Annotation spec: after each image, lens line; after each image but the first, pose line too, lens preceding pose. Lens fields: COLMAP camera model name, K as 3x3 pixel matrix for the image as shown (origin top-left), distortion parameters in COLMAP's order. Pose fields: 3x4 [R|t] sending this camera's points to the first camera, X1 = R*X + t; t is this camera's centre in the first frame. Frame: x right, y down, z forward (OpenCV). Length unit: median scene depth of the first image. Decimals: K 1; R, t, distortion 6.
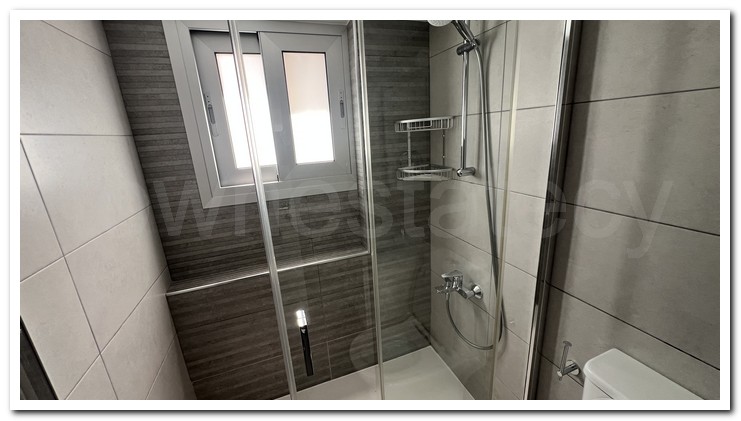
lens RADIAL K [[281.6, 0, 367.9], [0, 281.6, 209.9], [0, 0, 1]] dist [-0.001533, 0.000170]
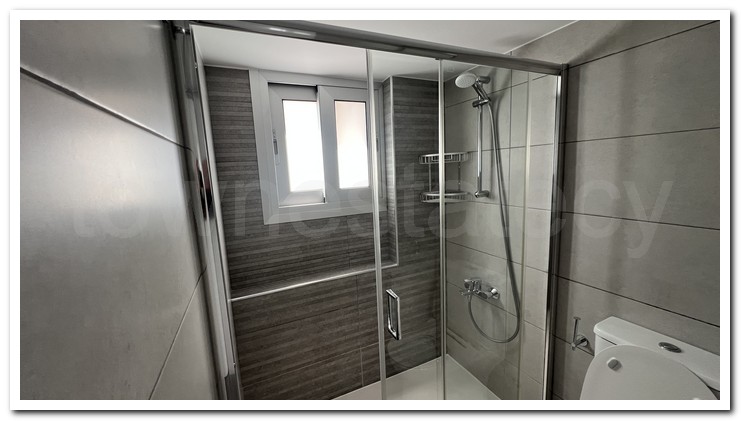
lens RADIAL K [[281.6, 0, 367.9], [0, 281.6, 209.9], [0, 0, 1]] dist [-0.001533, 0.000170]
pose [[0.996932, 0.000116, 0.078278, -0.244160], [0.009933, 0.991727, -0.127977, 0.086504], [-0.077645, 0.128362, 0.988683, -0.191637]]
